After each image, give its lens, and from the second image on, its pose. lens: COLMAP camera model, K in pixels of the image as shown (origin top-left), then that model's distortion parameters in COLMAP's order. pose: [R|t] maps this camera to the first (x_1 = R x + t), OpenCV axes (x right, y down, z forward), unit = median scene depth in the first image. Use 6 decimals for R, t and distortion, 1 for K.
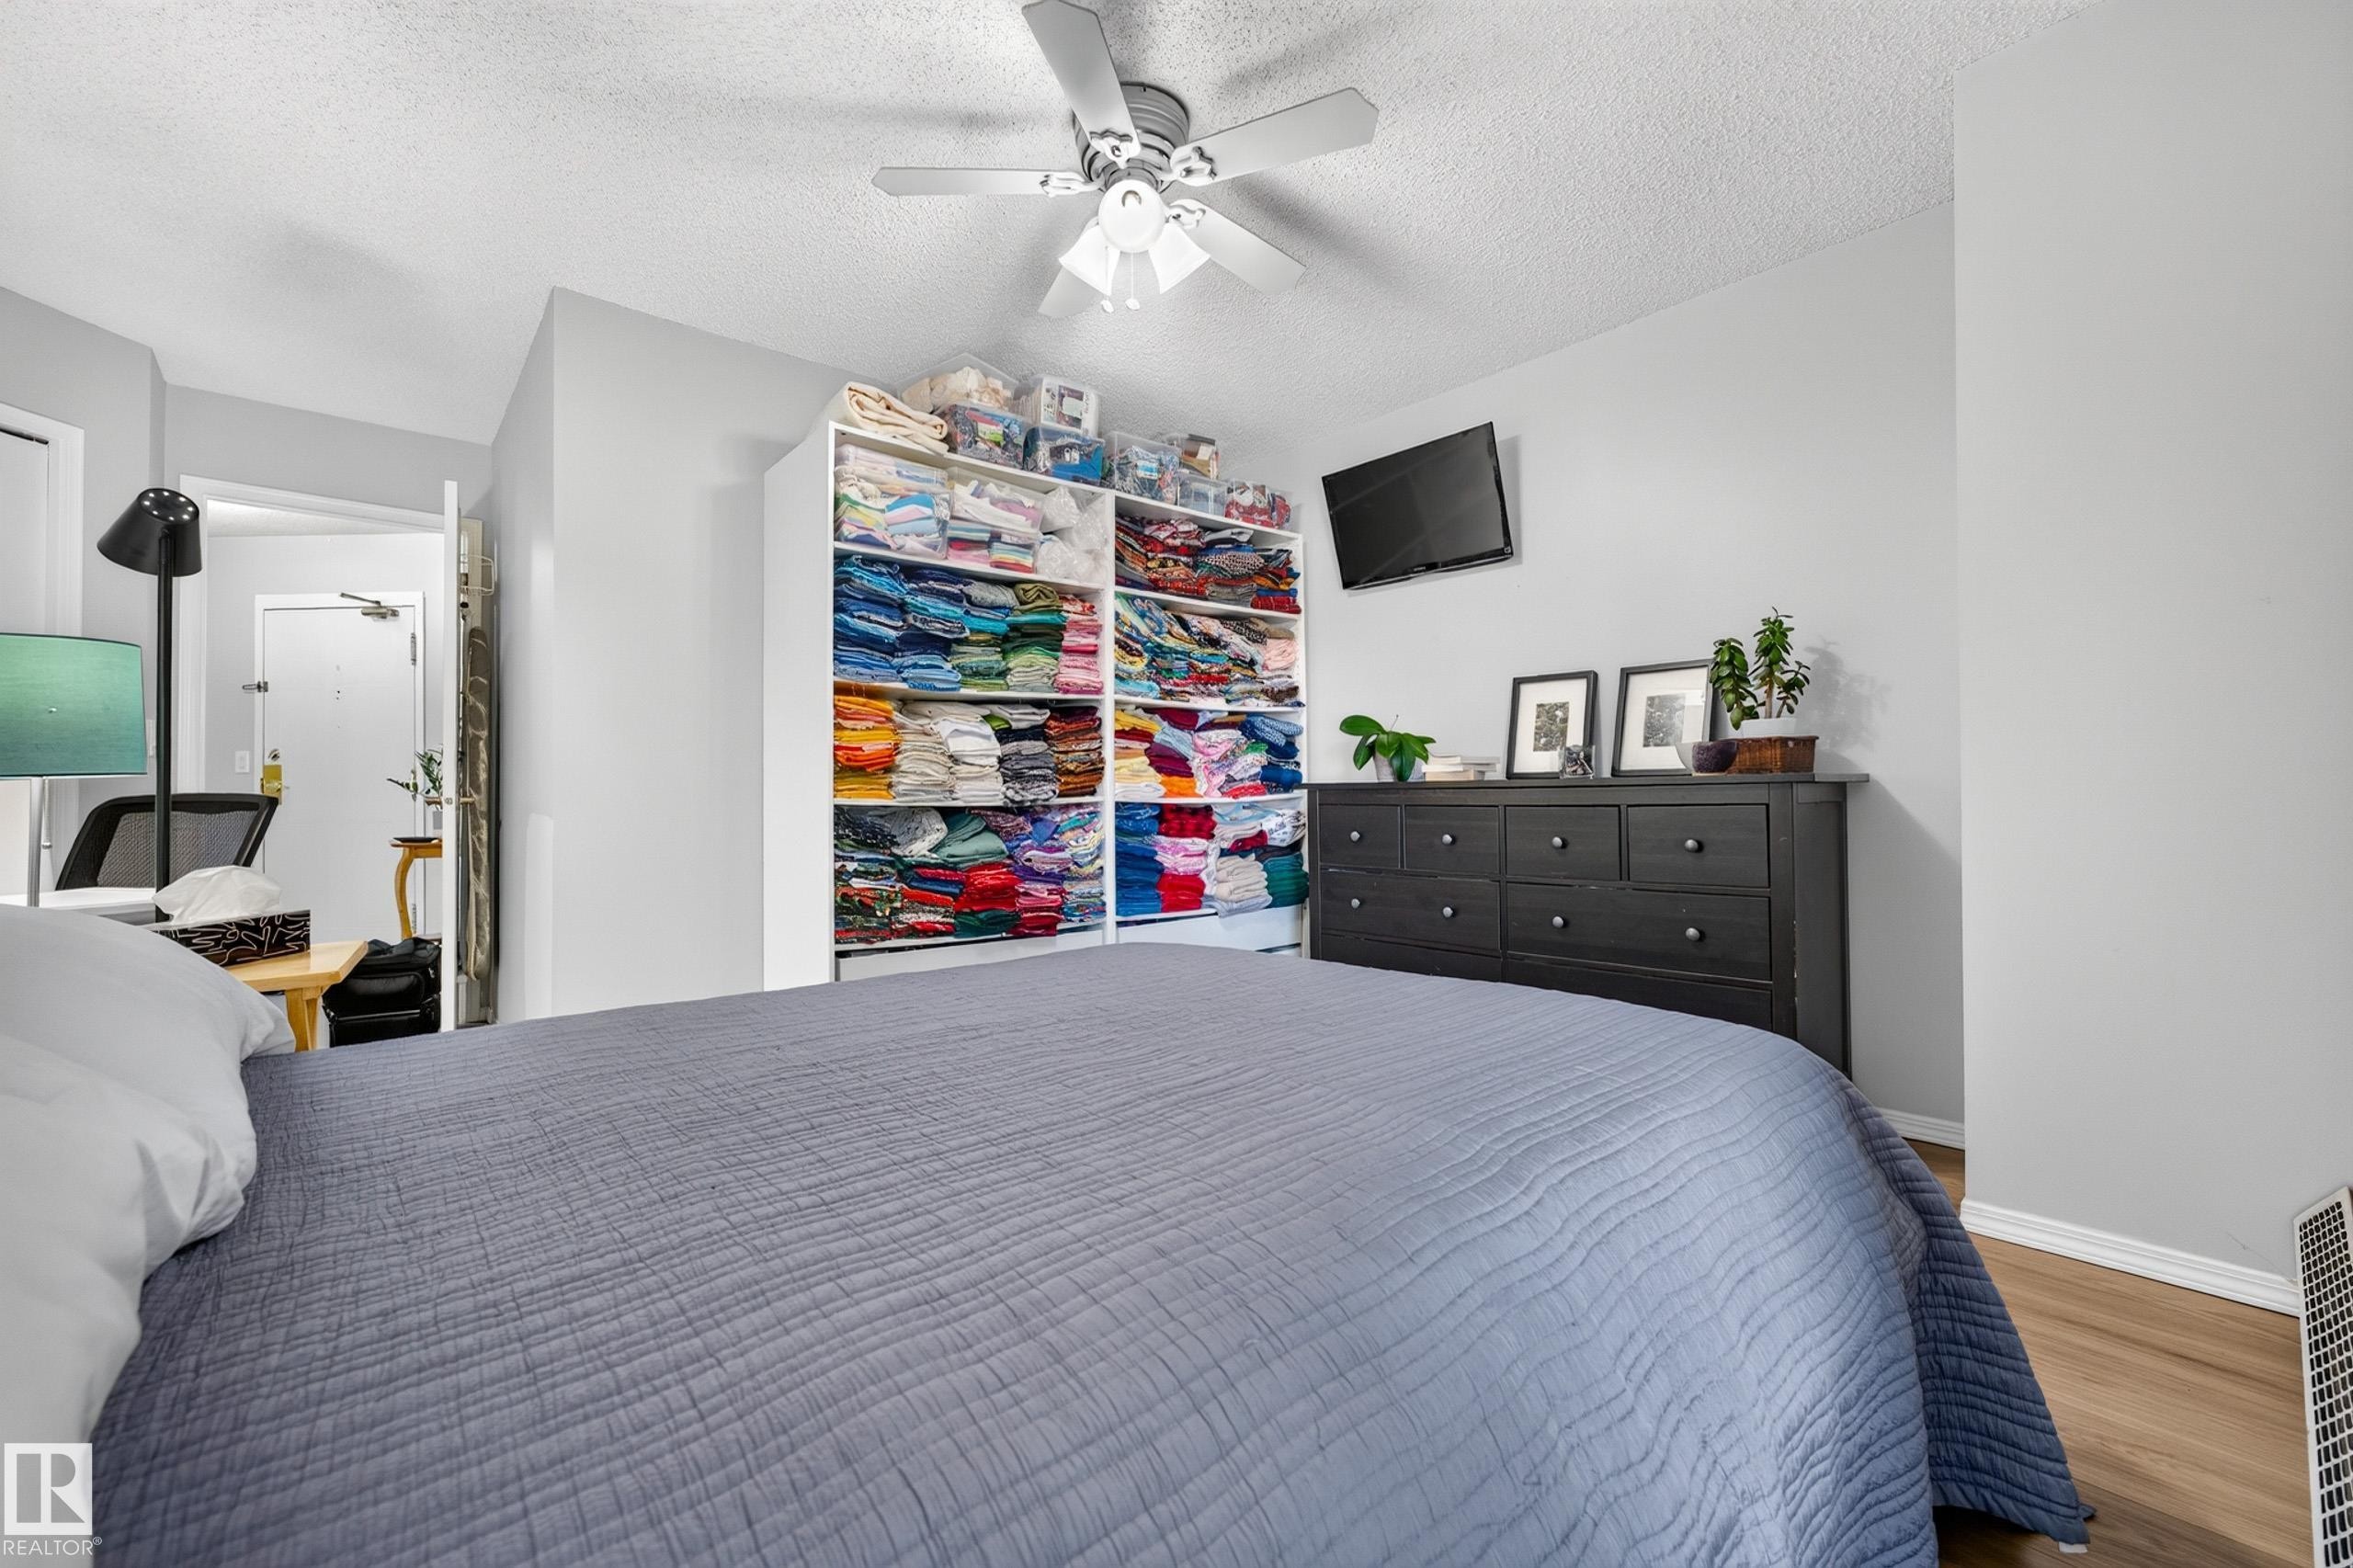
lens RADIAL K [[946.4, 0, 1176.5], [0, 946.4, 773.5], [0, 0, 1]] dist [-0.007510, 0.005574]
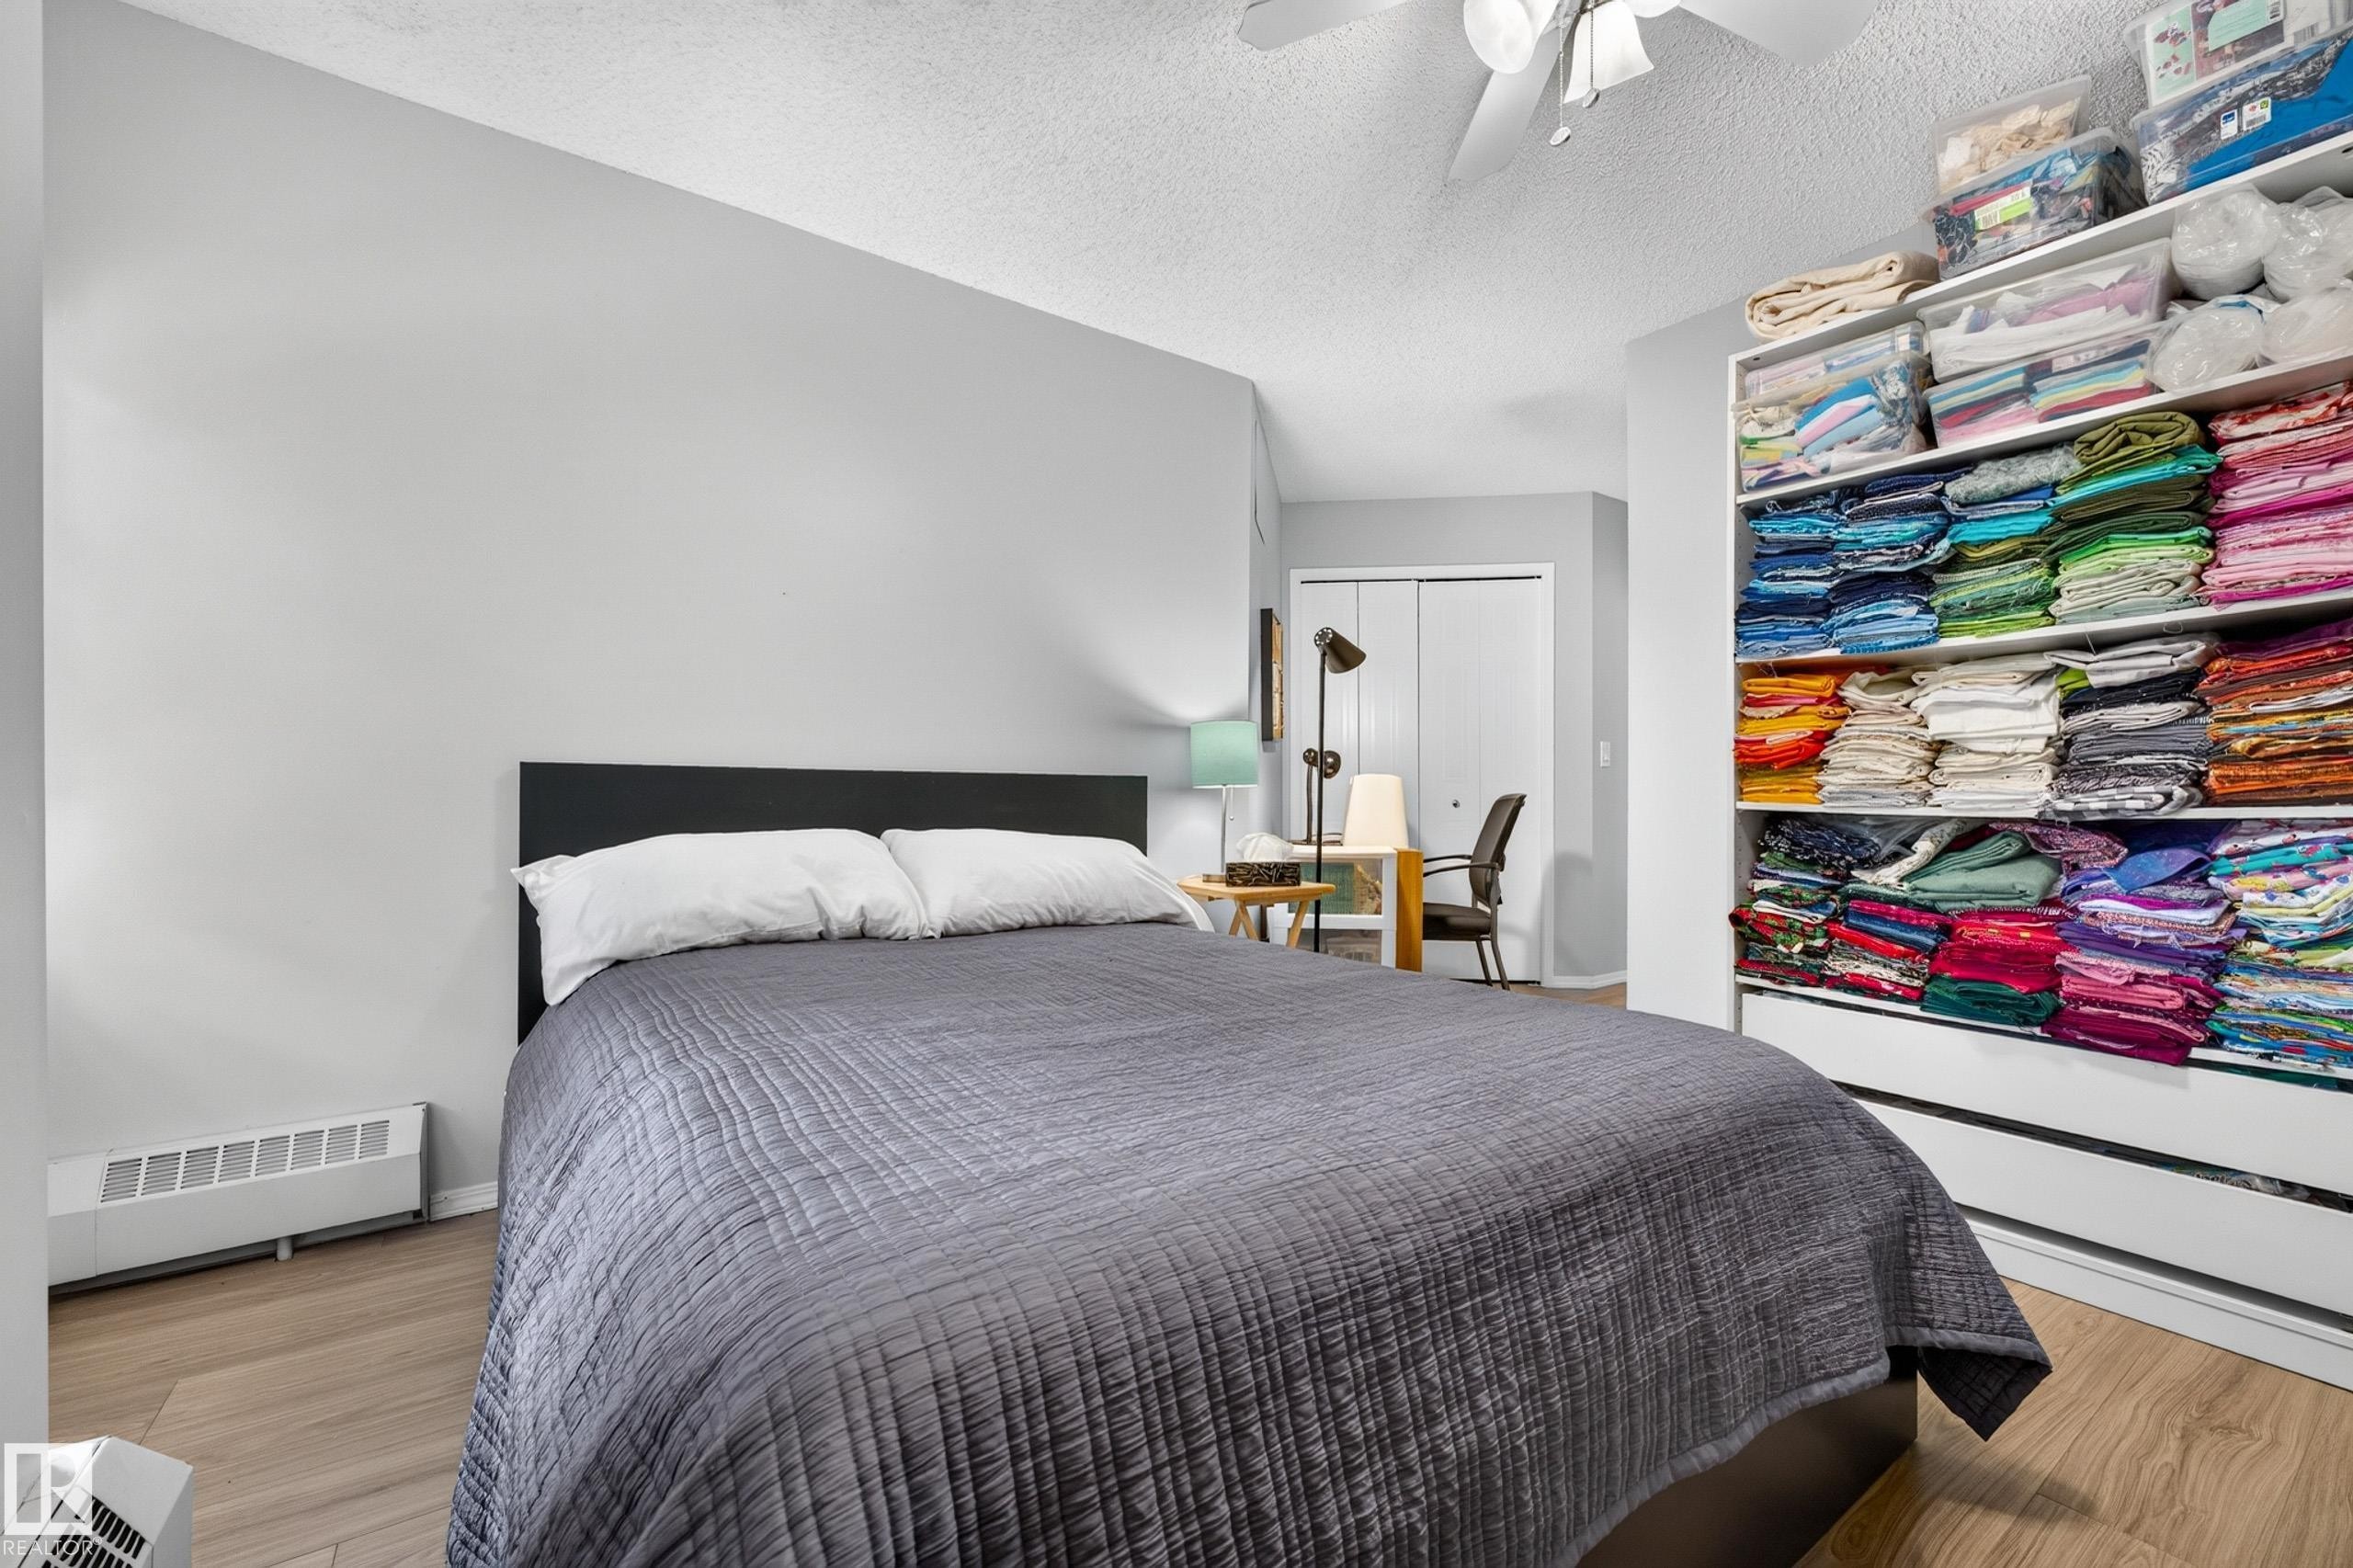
lens RADIAL K [[946.4, 0, 1177.6], [0, 946.4, 805.2], [0, 0, 1]] dist [-0.007510, 0.005574]
pose [[-0.081683, 0.019452, -0.996469, 0.474436], [0.022836, 0.999584, 0.017641, 0.002243], [0.996397, -0.021314, -0.082093, 0.516371]]
